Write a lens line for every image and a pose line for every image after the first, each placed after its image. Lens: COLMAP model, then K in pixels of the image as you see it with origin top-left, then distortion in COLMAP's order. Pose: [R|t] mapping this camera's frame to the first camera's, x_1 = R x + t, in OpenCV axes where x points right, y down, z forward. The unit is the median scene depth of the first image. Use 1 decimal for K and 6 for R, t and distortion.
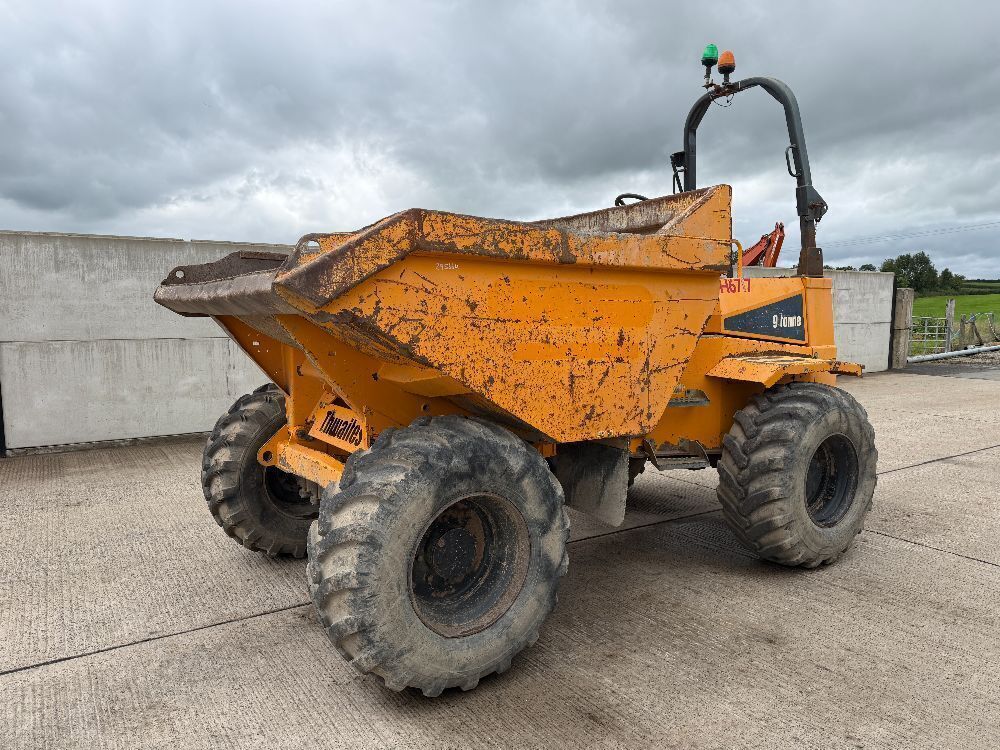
lens RADIAL K [[711.6, 0, 504.6], [0, 711.6, 380.6], [0, 0, 1]] dist [0.089320, -0.116640]
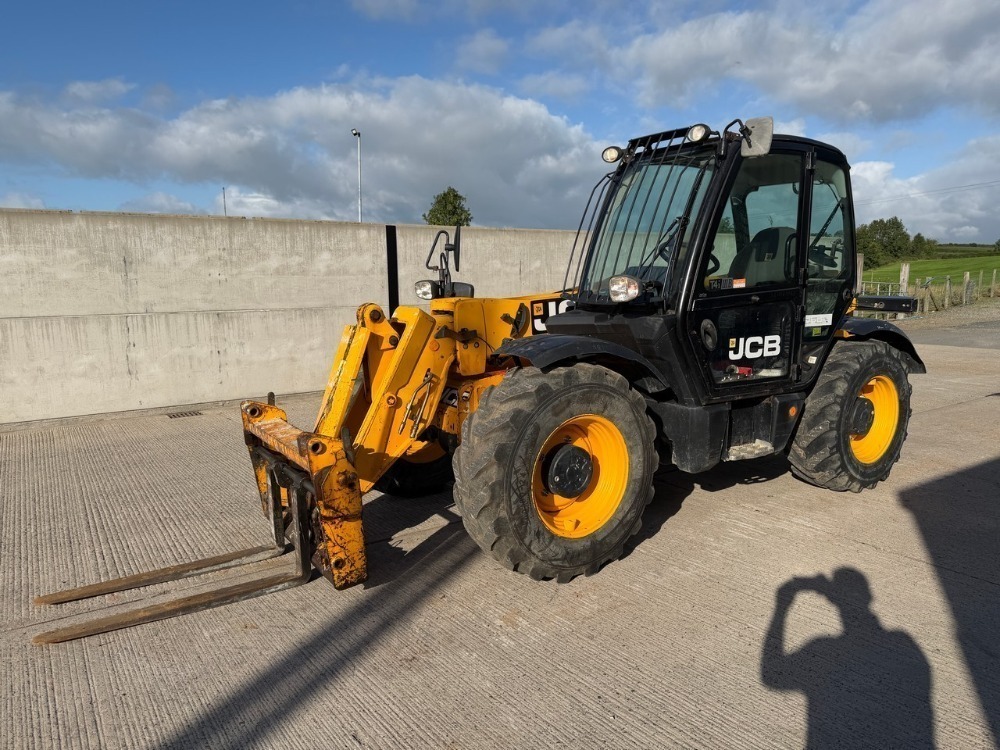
lens RADIAL K [[711.6, 0, 503.8], [0, 711.6, 384.7], [0, 0, 1]] dist [0.089320, -0.116640]
pose [[0.999492, -0.016926, 0.026991, 0.087339], [0.015649, 0.998780, 0.046835, -0.003894], [-0.027751, -0.046389, 0.998538, 0.032769]]
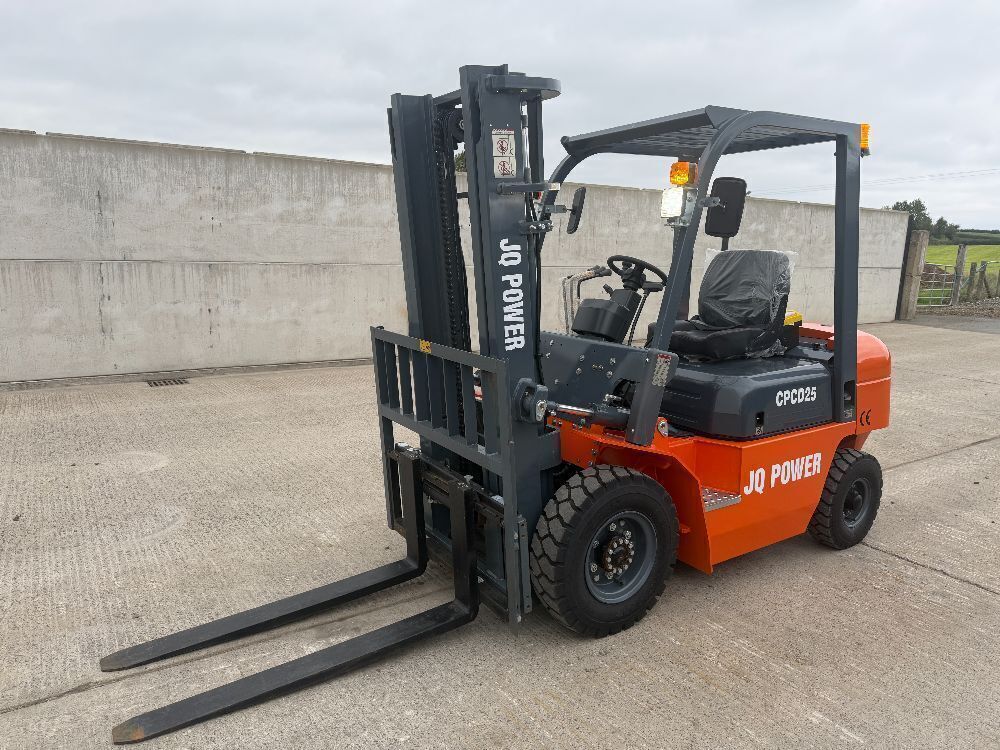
lens RADIAL K [[711.6, 0, 500.7], [0, 711.6, 383.8], [0, 0, 1]] dist [0.089320, -0.116640]
pose [[0.999570, 0.025398, 0.014631, 0.051319], [-0.026601, 0.995681, 0.088950, -0.007191], [-0.012309, -0.089301, 0.995929, 0.190443]]
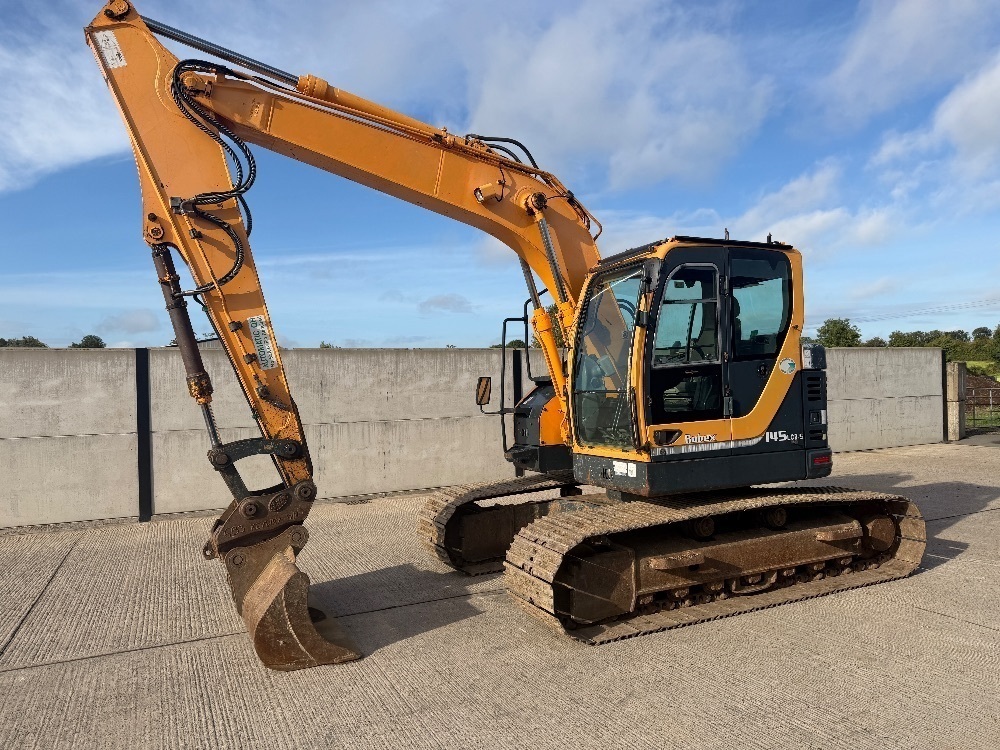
lens RADIAL K [[711.6, 0, 501.3], [0, 711.6, 383.5], [0, 0, 1]] dist [0.089320, -0.116640]
pose [[0.991431, -0.025674, -0.128086, 0.088502], [0.012467, 0.994617, -0.102868, 0.002027], [0.130038, 0.100390, 0.986414, -0.188646]]
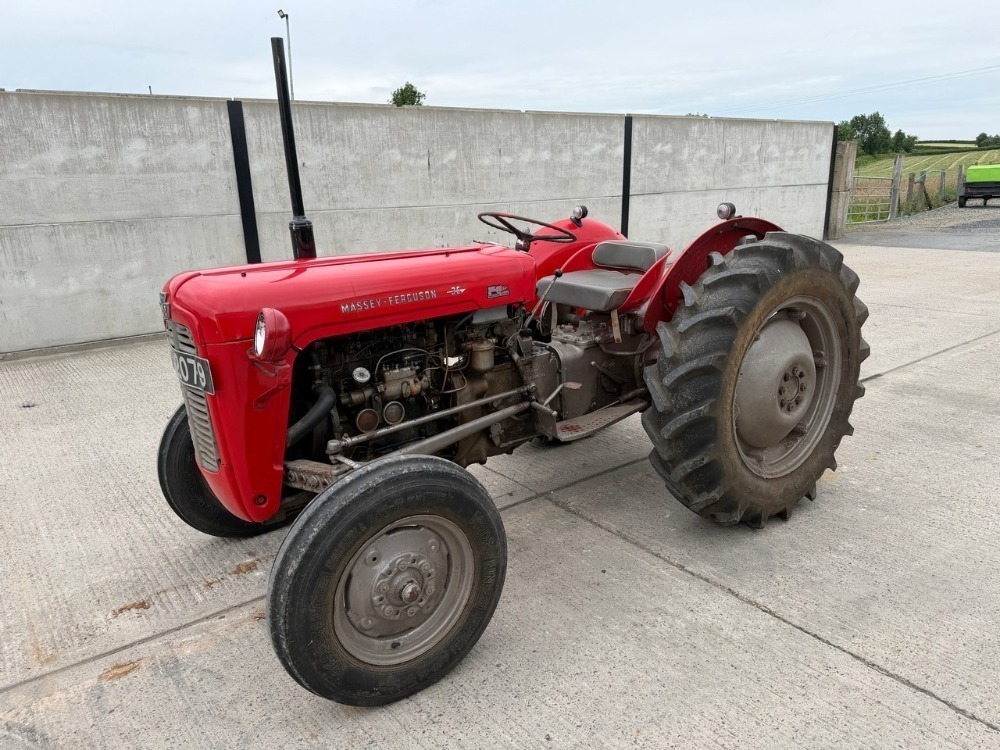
lens RADIAL K [[711.6, 0, 509.1], [0, 711.6, 391.2], [0, 0, 1]] dist [0.089320, -0.116640]
pose [[0.996921, -0.052031, 0.058657, 0.192230], [0.040919, 0.983388, 0.176846, -0.011635], [-0.066884, -0.173901, 0.982489, 0.291546]]
